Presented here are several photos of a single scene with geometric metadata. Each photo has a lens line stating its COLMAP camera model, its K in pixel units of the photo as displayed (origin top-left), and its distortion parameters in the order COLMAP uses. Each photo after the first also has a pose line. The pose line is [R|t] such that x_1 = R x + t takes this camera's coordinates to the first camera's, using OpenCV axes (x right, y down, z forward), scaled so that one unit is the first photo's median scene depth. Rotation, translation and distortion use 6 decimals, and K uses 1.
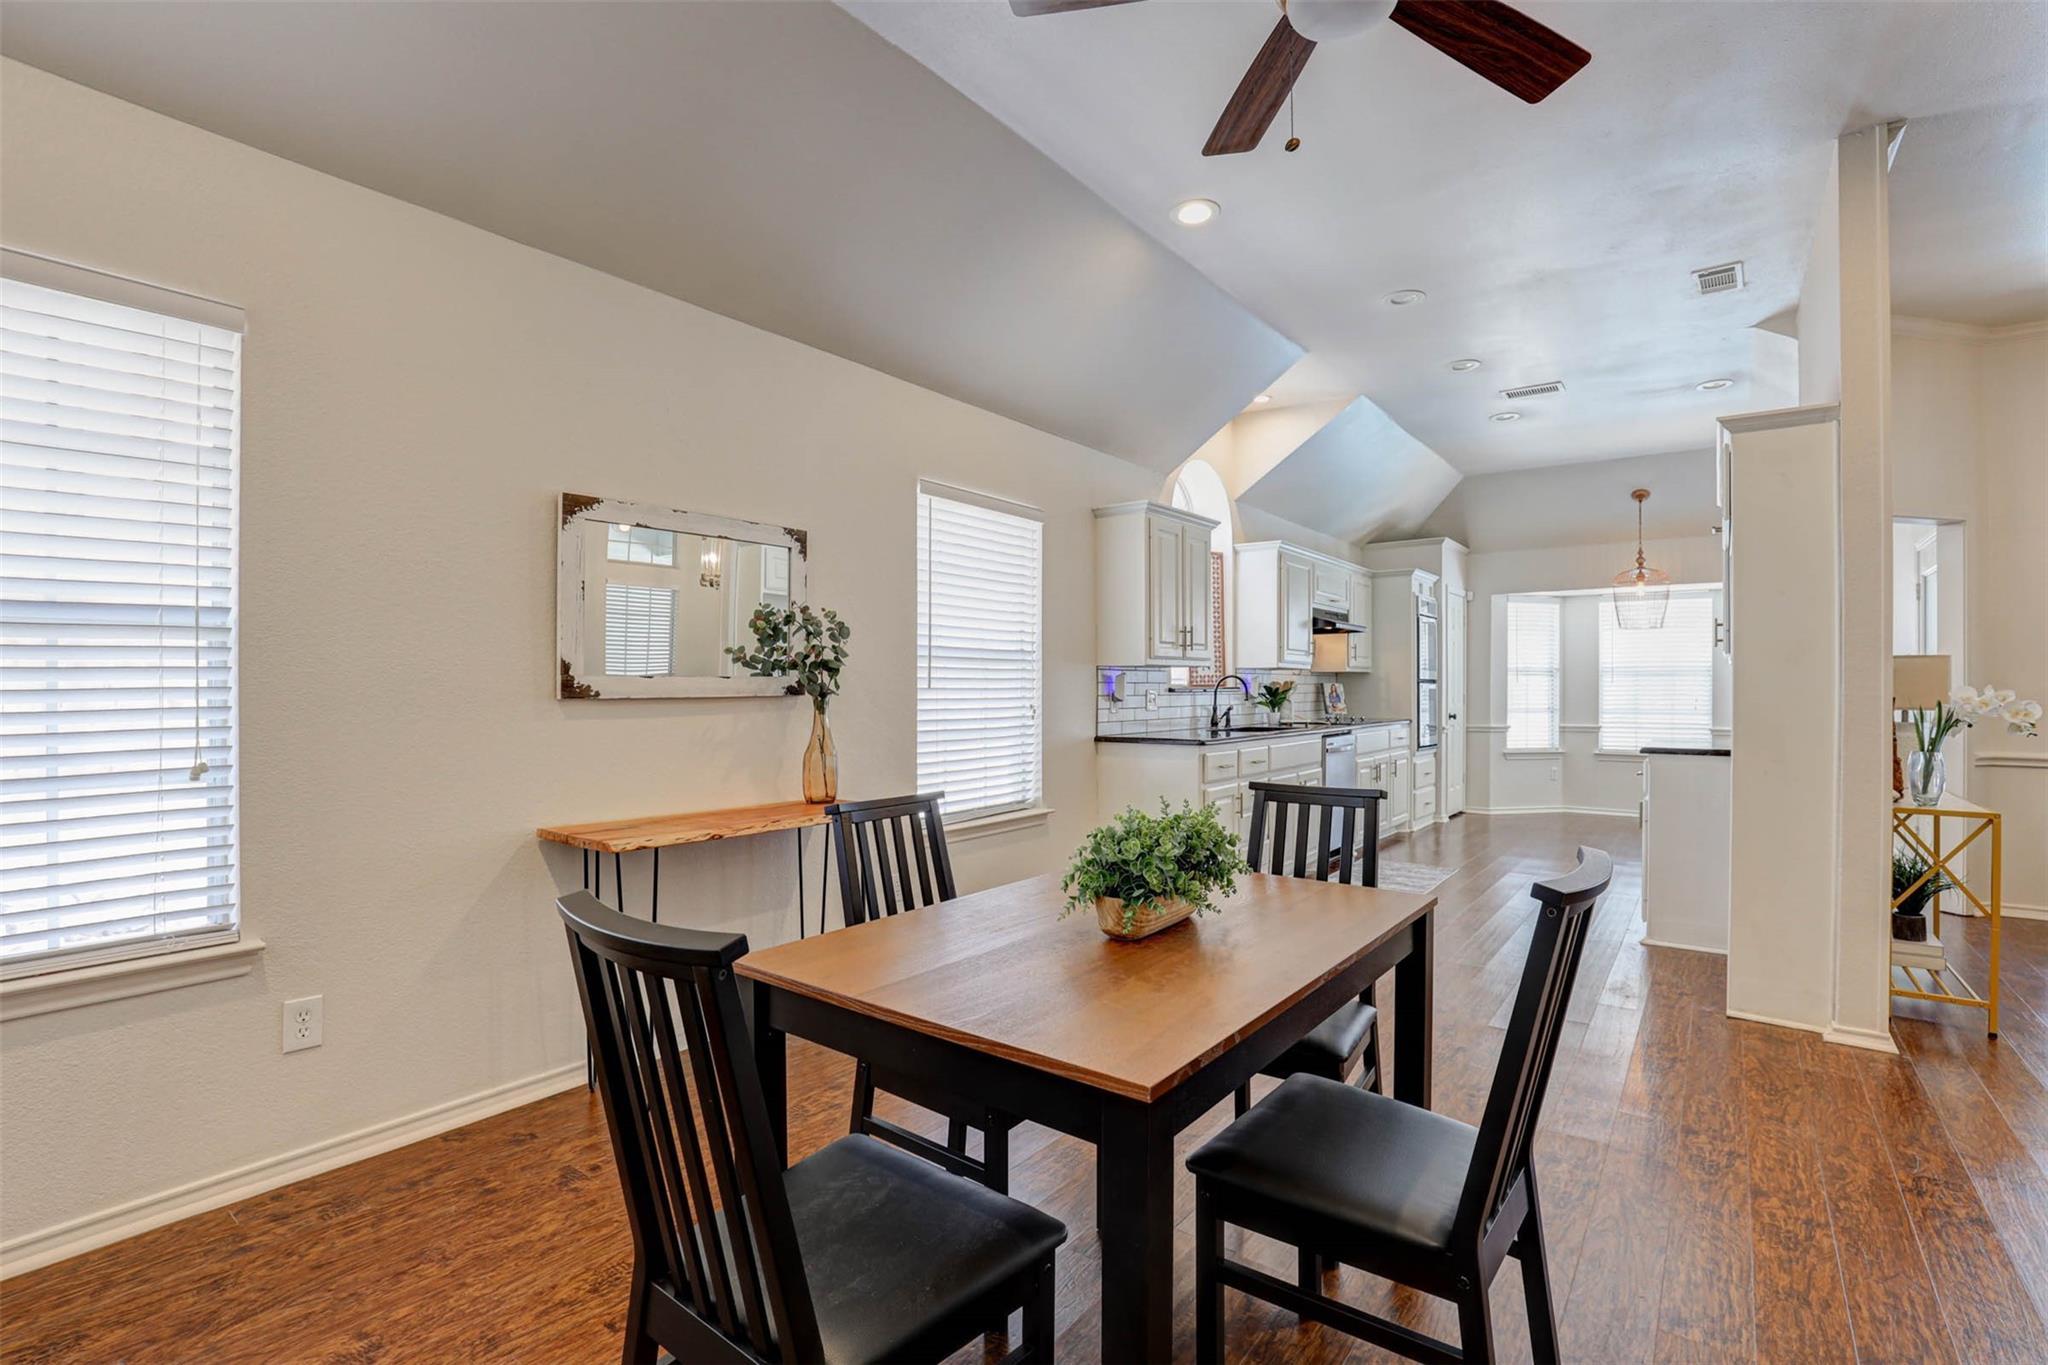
lens RADIAL K [[944.4, 0, 1023.7], [0, 944.4, 672.3], [0, 0, 1]] dist [-0.018325, 0.000816]
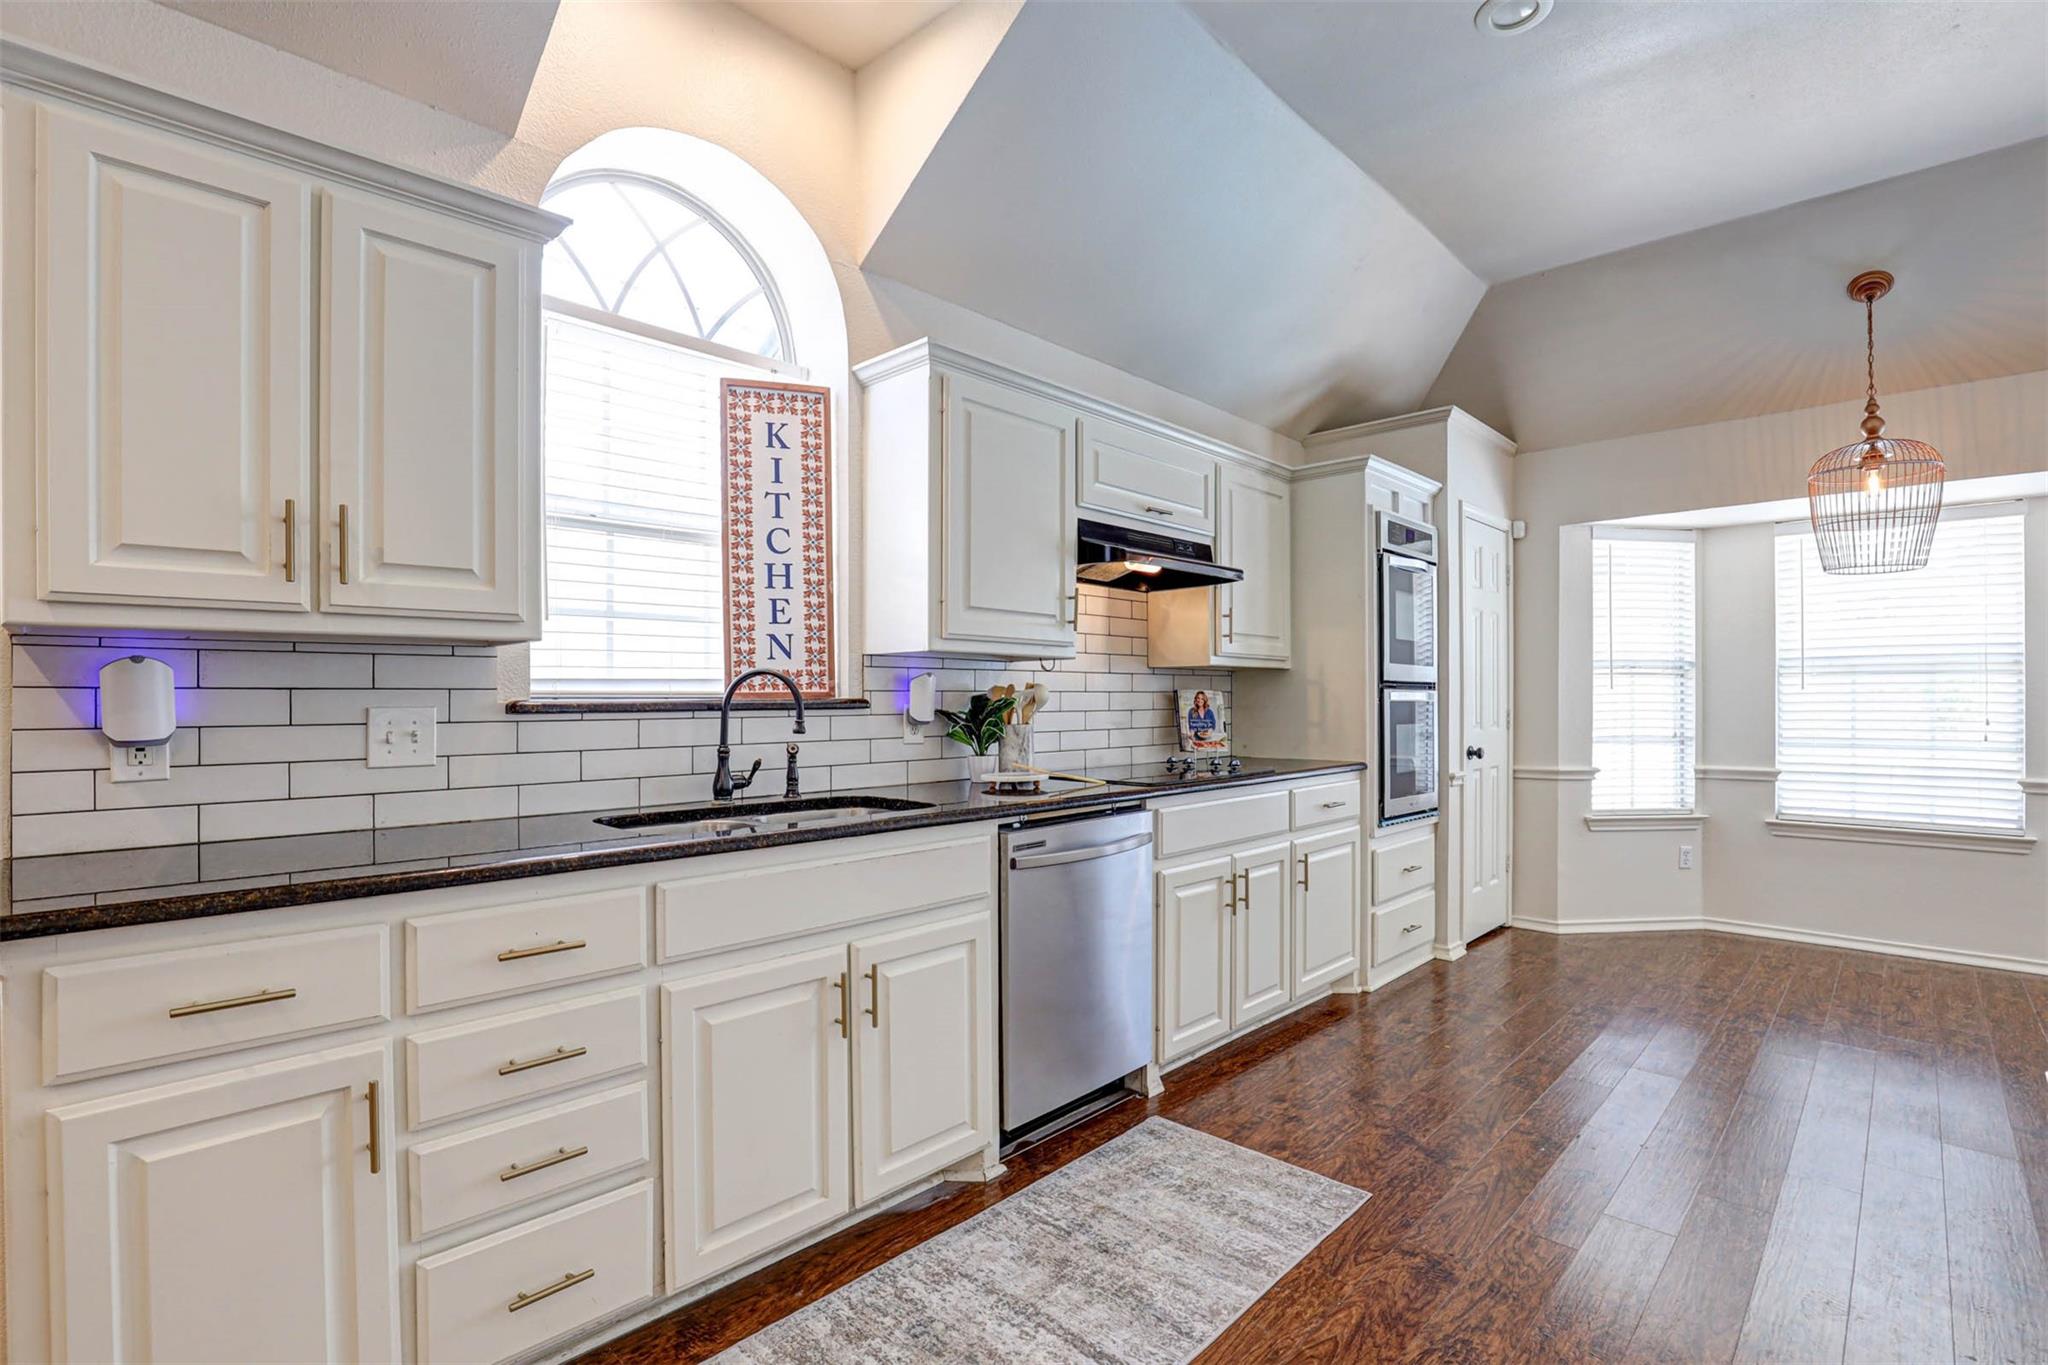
lens RADIAL K [[944.4, 0, 1032.0], [0, 944.4, 688.0], [0, 0, 1]] dist [-0.018325, 0.000816]
pose [[0.993007, -0.004539, -0.117965, 0.283155], [0.005118, 0.999976, 0.004610, 0.007247], [0.117942, -0.005181, 0.993007, 0.467444]]
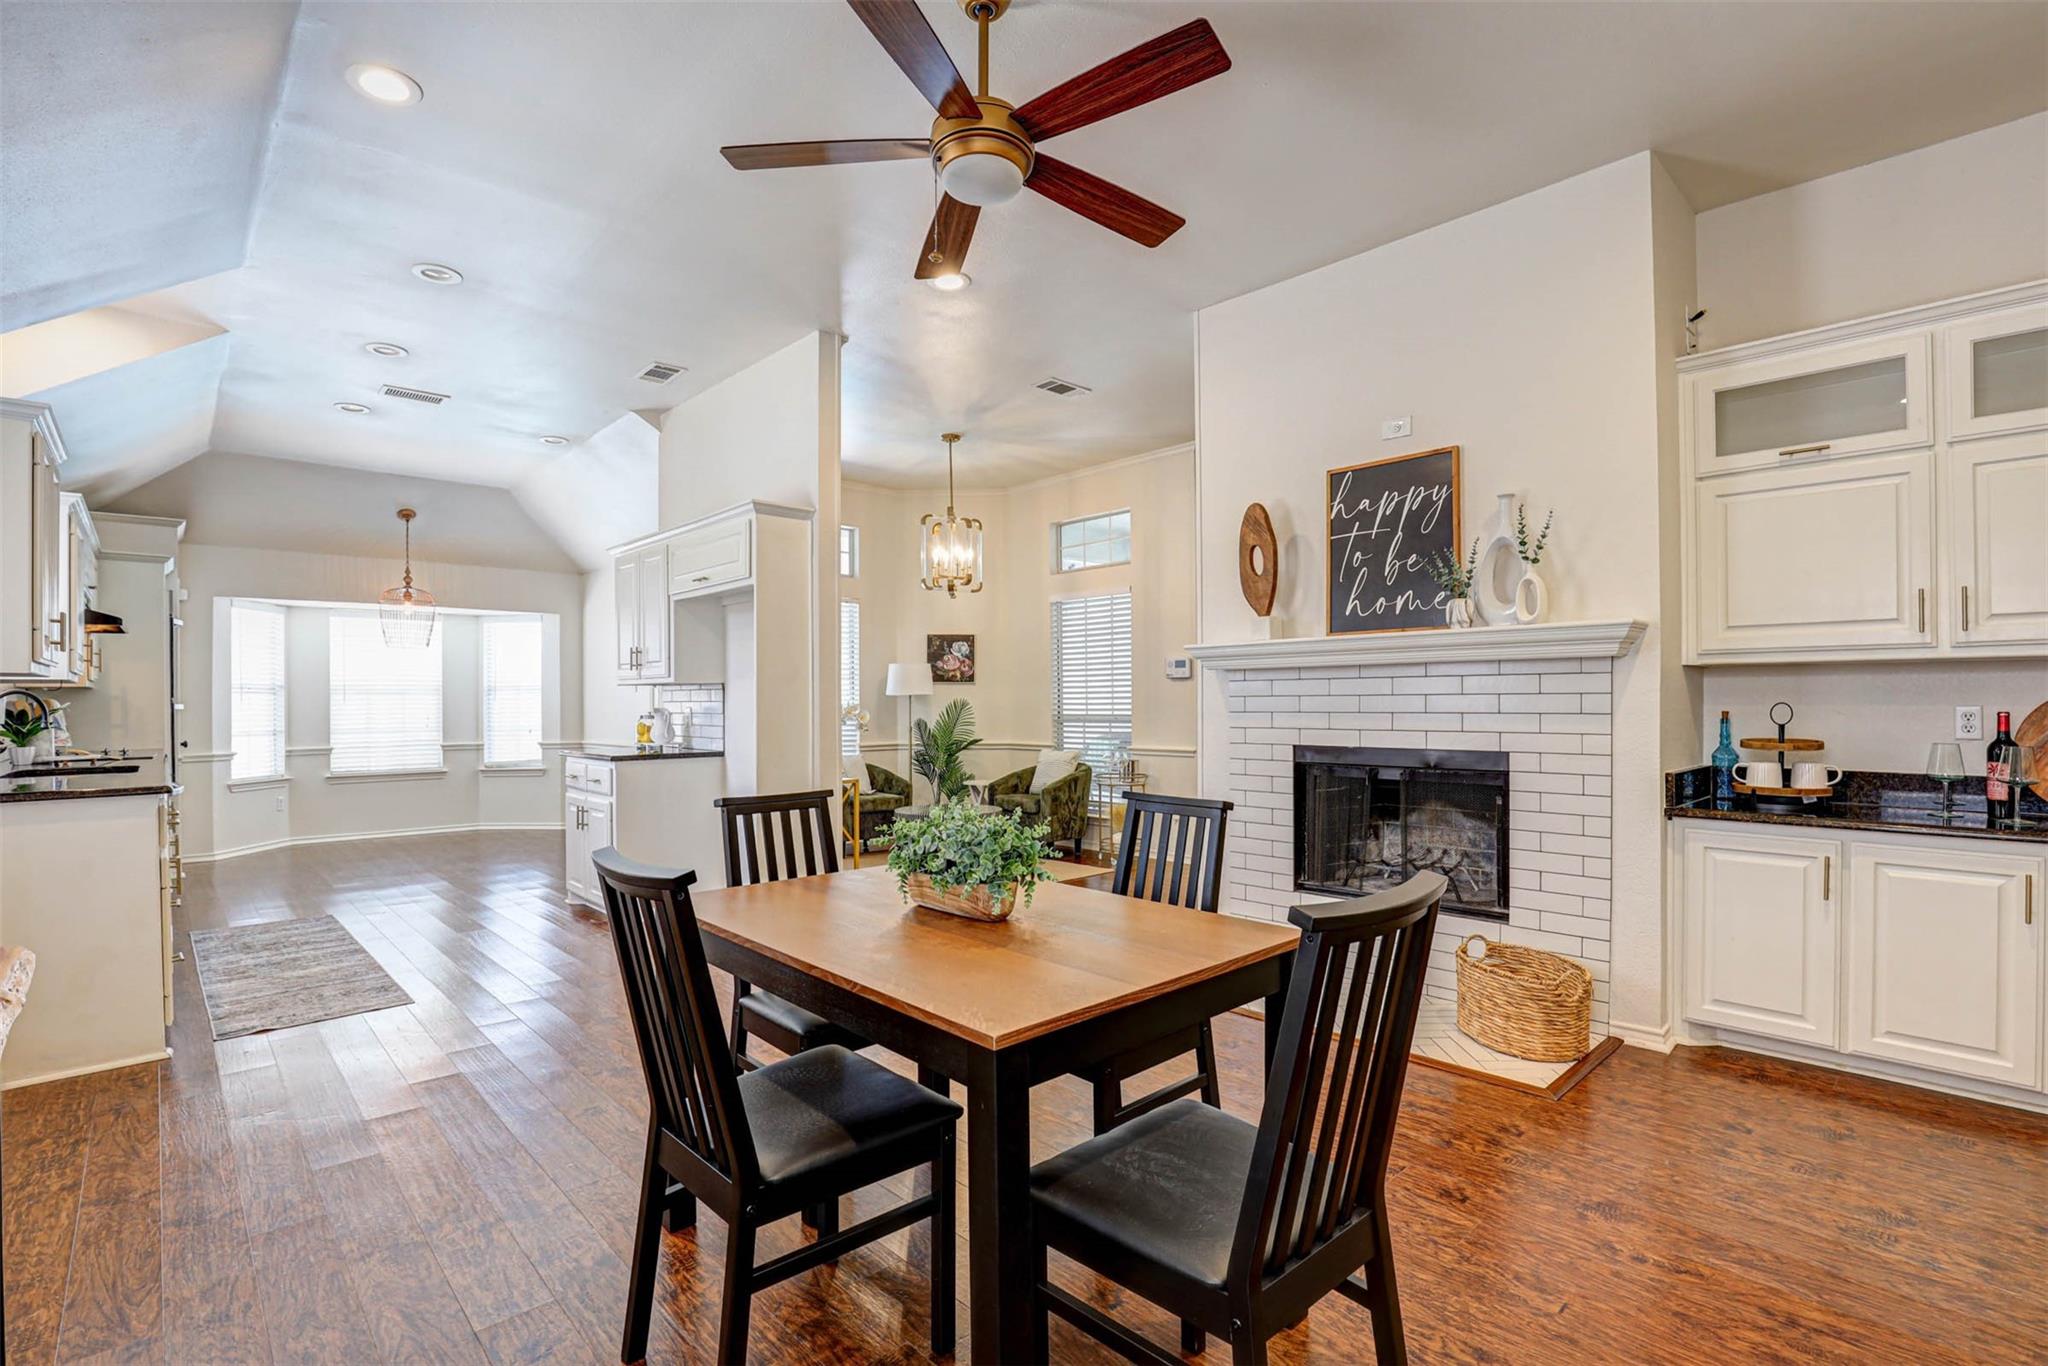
lens RADIAL K [[944.4, 0, 1034.3], [0, 944.4, 703.7], [0, 0, 1]] dist [-0.018325, 0.000816]
pose [[0.159605, -0.006779, 0.987158, -0.217913], [-0.005545, 0.999954, 0.007764, 0.002252], [-0.987165, -0.006713, 0.159560, 0.164809]]
